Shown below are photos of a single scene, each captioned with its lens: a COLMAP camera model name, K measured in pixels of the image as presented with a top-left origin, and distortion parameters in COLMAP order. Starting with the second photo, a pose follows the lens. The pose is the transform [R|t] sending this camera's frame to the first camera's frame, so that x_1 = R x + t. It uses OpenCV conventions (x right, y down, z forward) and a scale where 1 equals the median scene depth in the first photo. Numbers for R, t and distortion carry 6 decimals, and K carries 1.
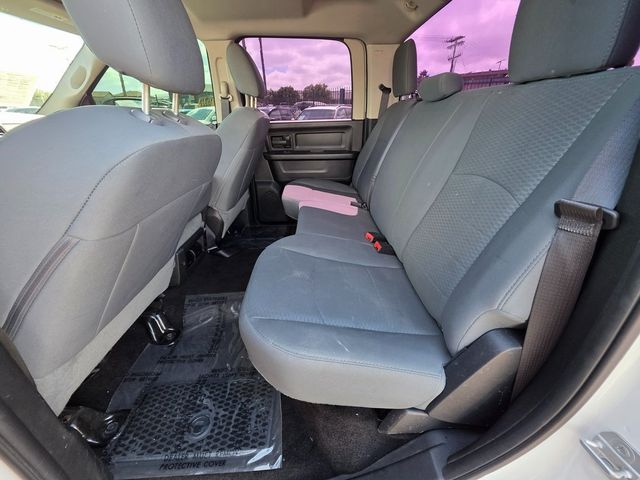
lens RADIAL K [[253.7, 0, 320.0], [0, 253.7, 240.0], [0, 0, 1]] dist [0.001158, 0.000005]
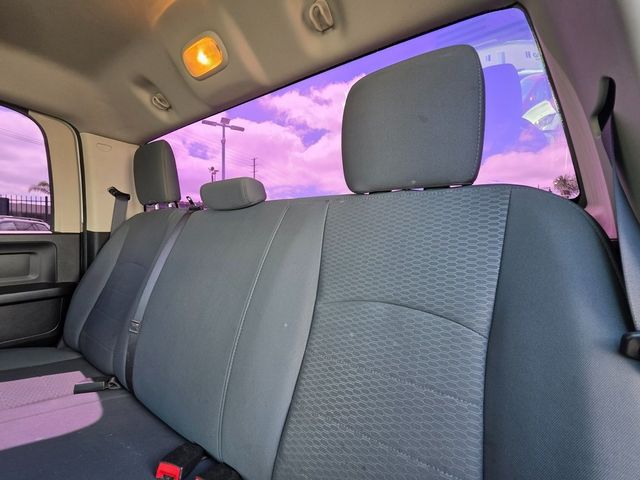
lens RADIAL K [[253.7, 0, 320.0], [0, 253.7, 240.0], [0, 0, 1]] dist [0.001158, 0.000005]
pose [[0.565516, 0.004632, 0.824725, -0.021210], [0.345955, 0.906422, -0.242312, -0.212813], [-0.748671, 0.422349, 0.510993, 0.505887]]
